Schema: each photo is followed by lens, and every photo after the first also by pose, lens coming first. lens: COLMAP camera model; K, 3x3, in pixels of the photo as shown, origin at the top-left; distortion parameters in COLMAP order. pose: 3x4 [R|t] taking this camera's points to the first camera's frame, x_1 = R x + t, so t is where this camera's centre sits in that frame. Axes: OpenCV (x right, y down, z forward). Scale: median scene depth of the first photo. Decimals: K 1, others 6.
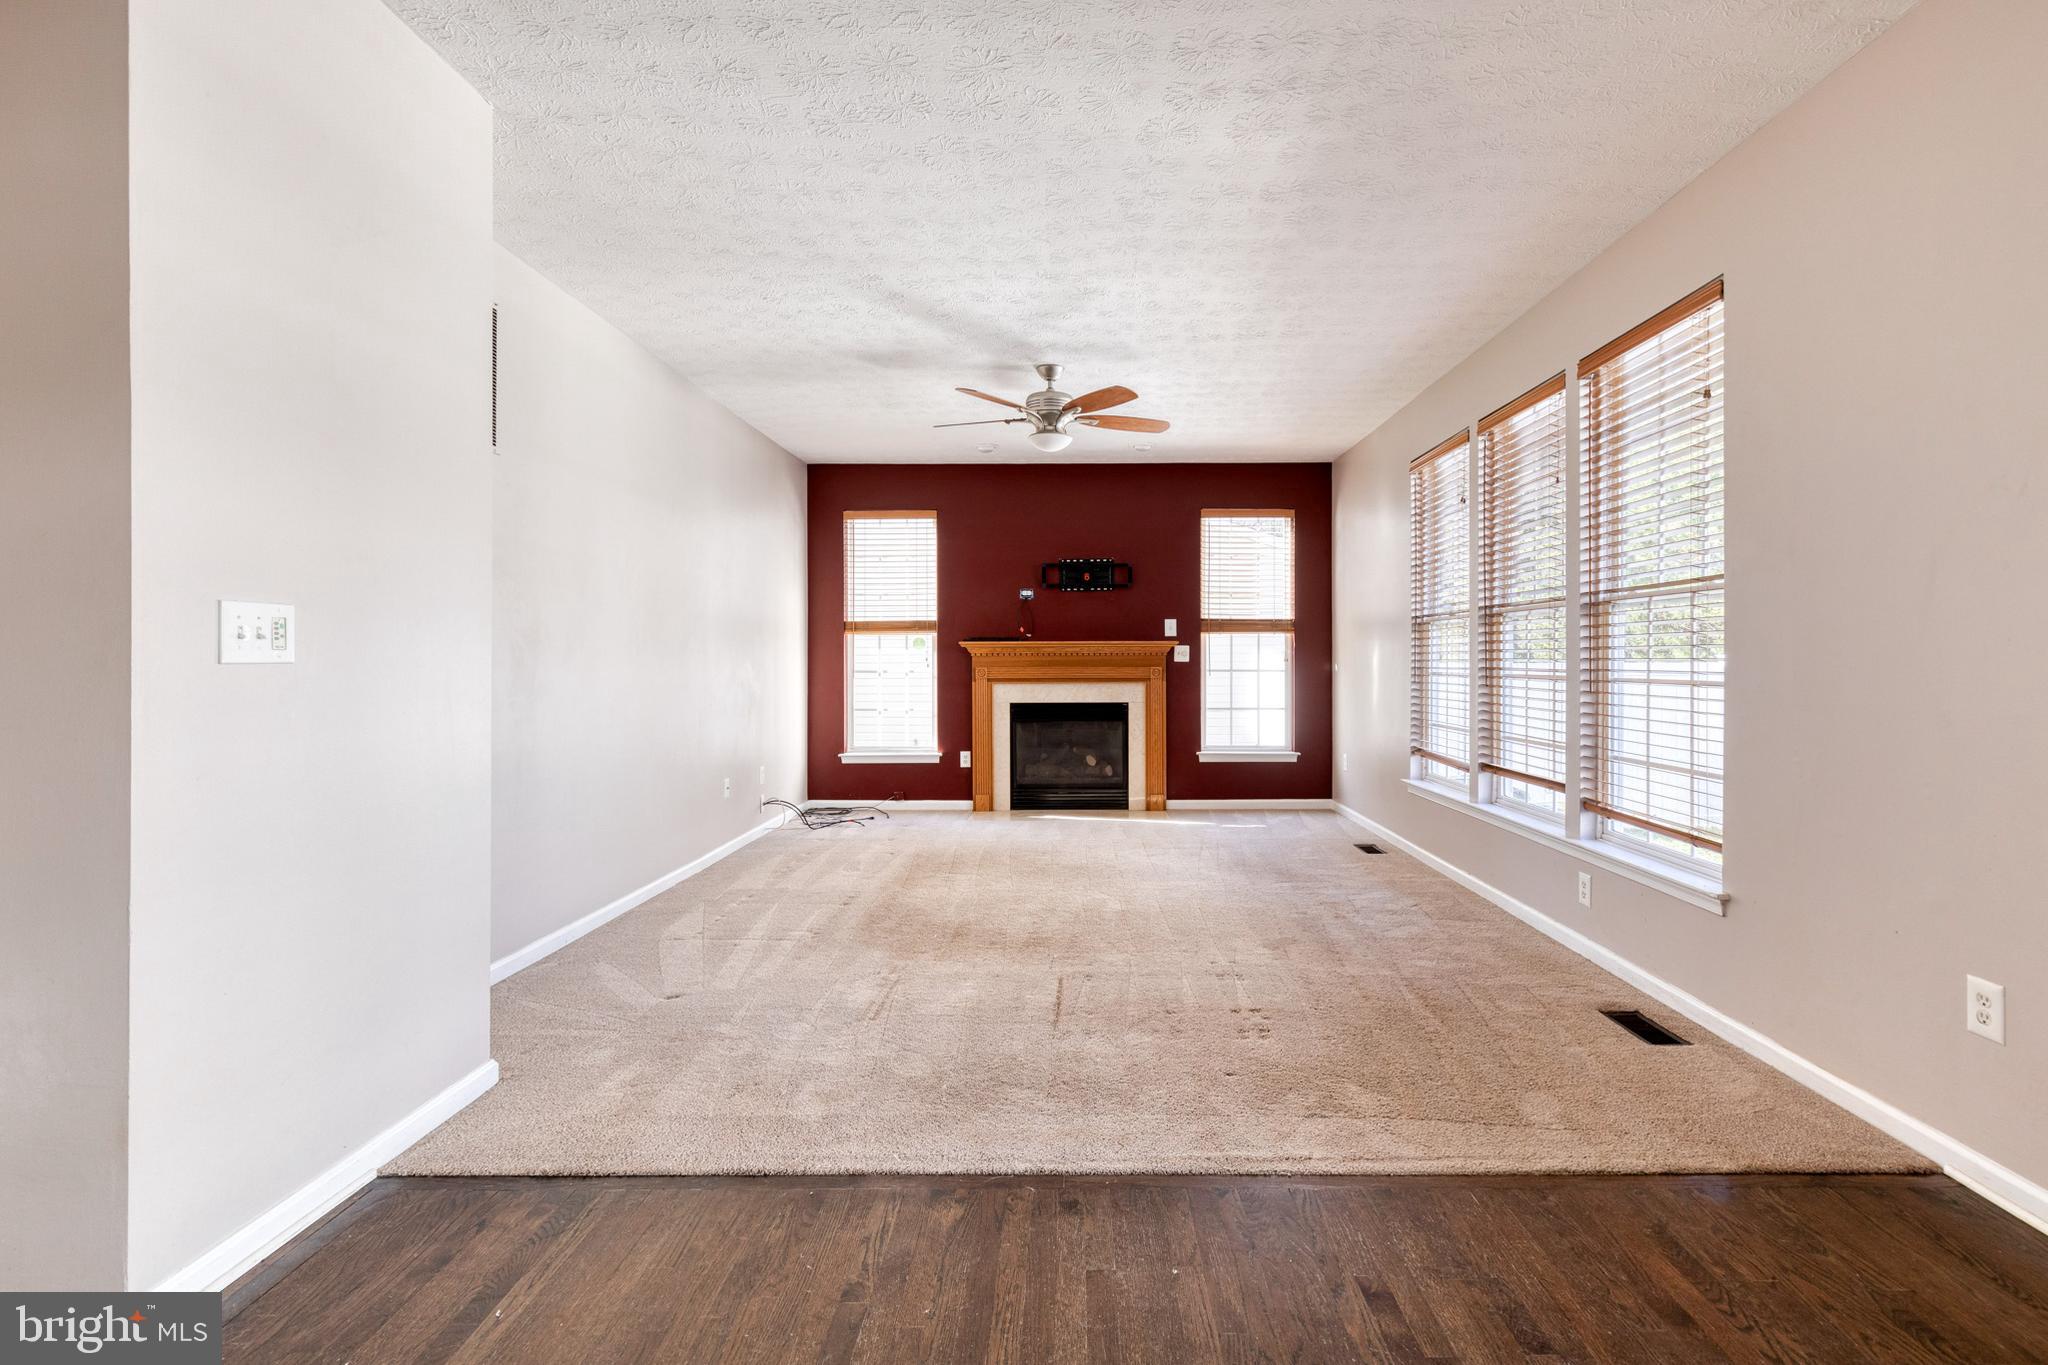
lens RADIAL K [[911.7, 0, 1086.6], [0, 911.7, 659.8], [0, 0, 1]] dist [0.010971, -0.001403]
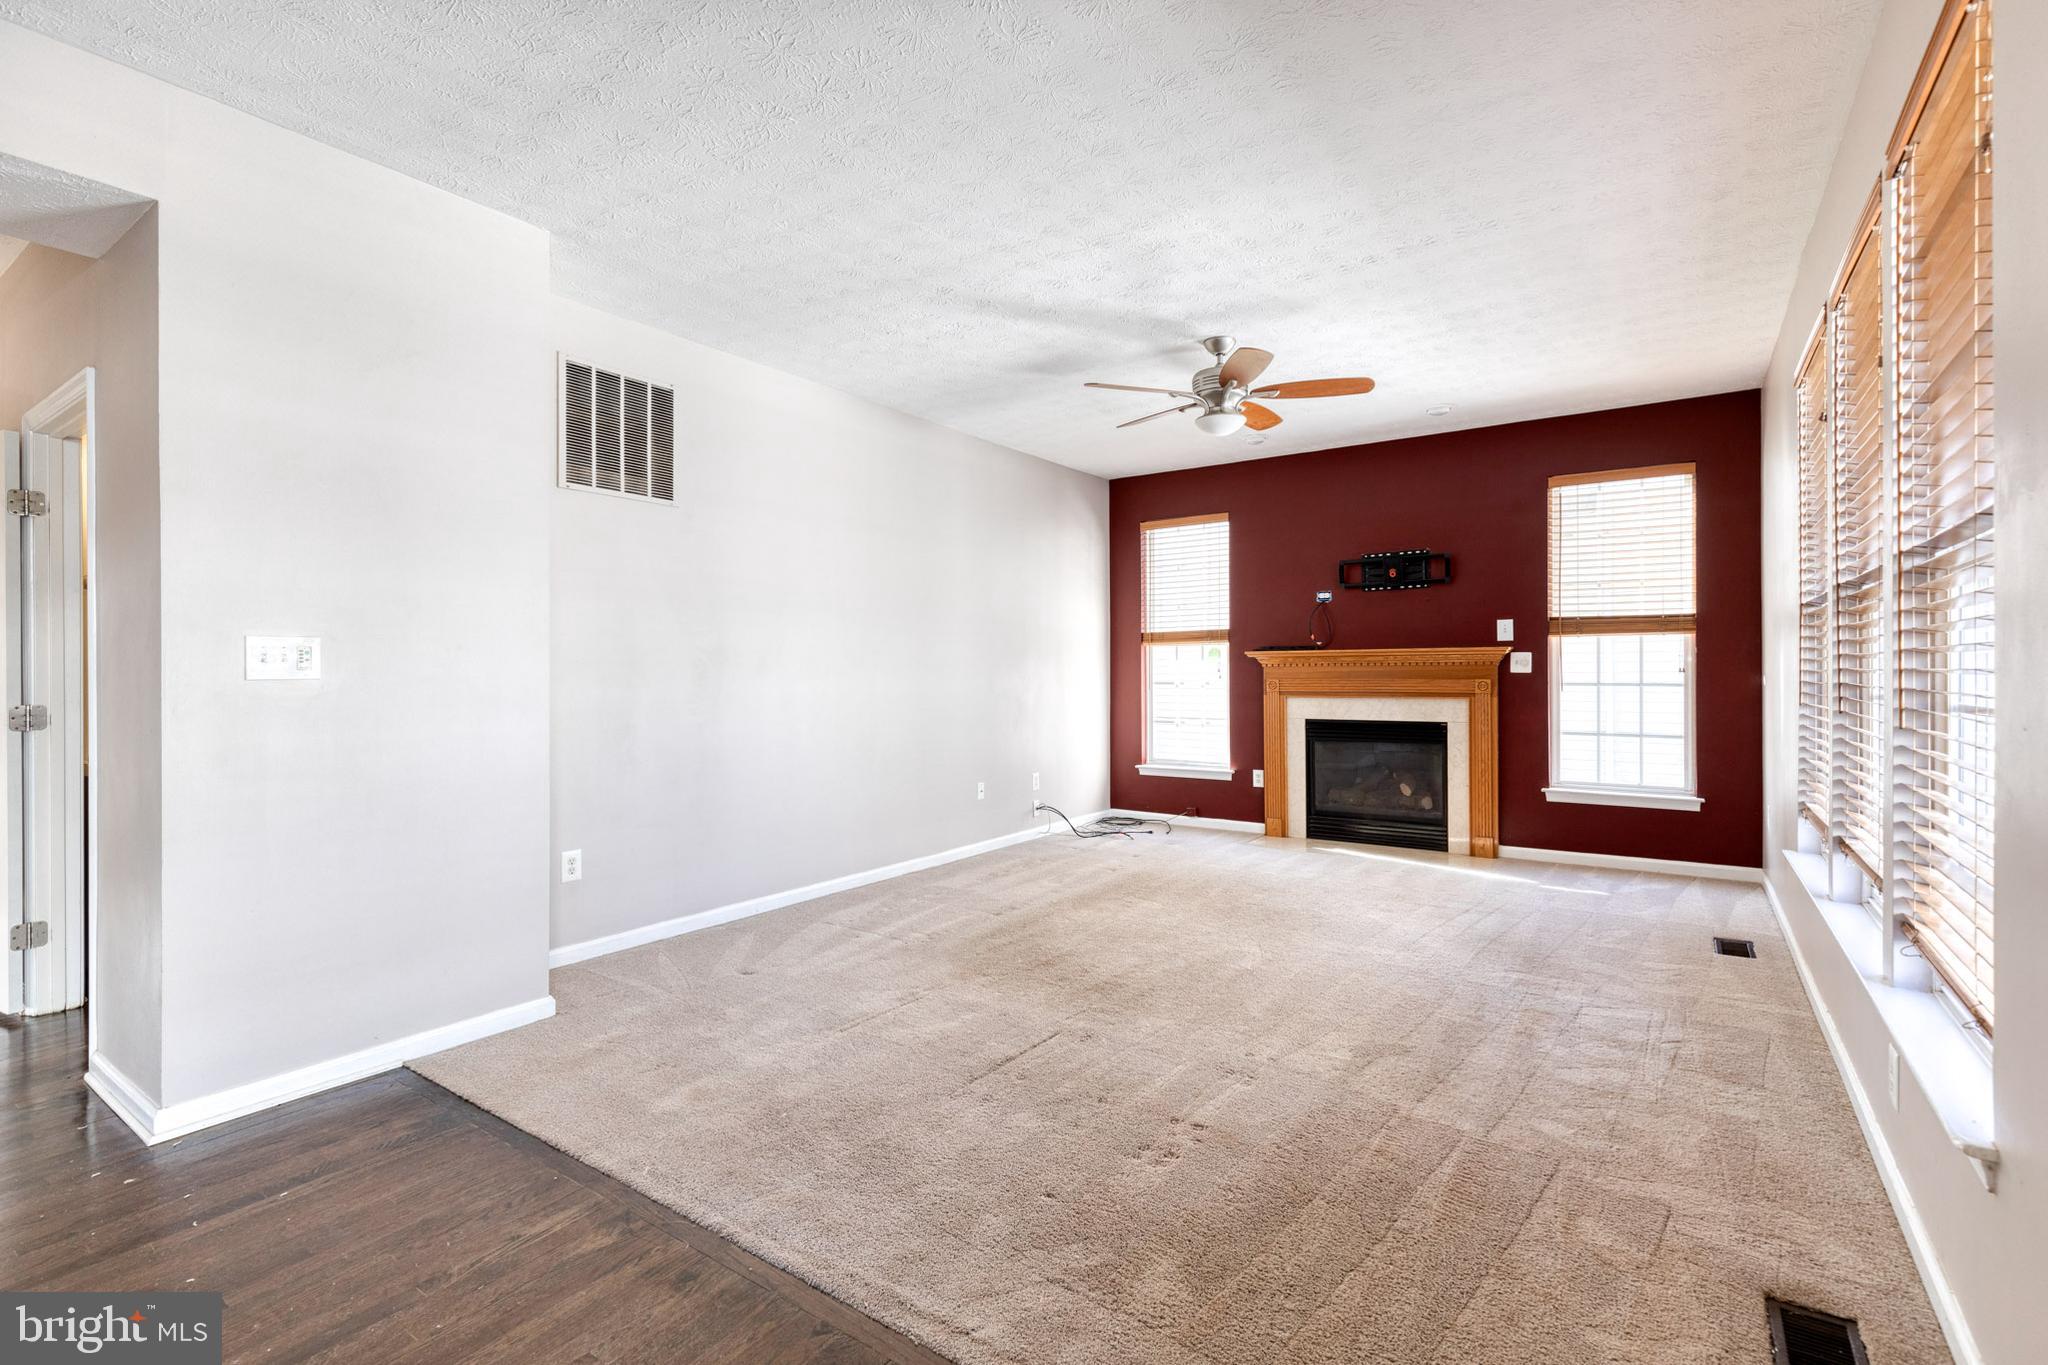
lens RADIAL K [[911.7, 0, 1061.0], [0, 911.7, 671.2], [0, 0, 1]] dist [0.010971, -0.001403]
pose [[0.835465, -0.001509, -0.549542, 0.237019], [0.002927, 0.999994, 0.001703, -0.002003], [0.549537, -0.003031, 0.835464, 0.132817]]
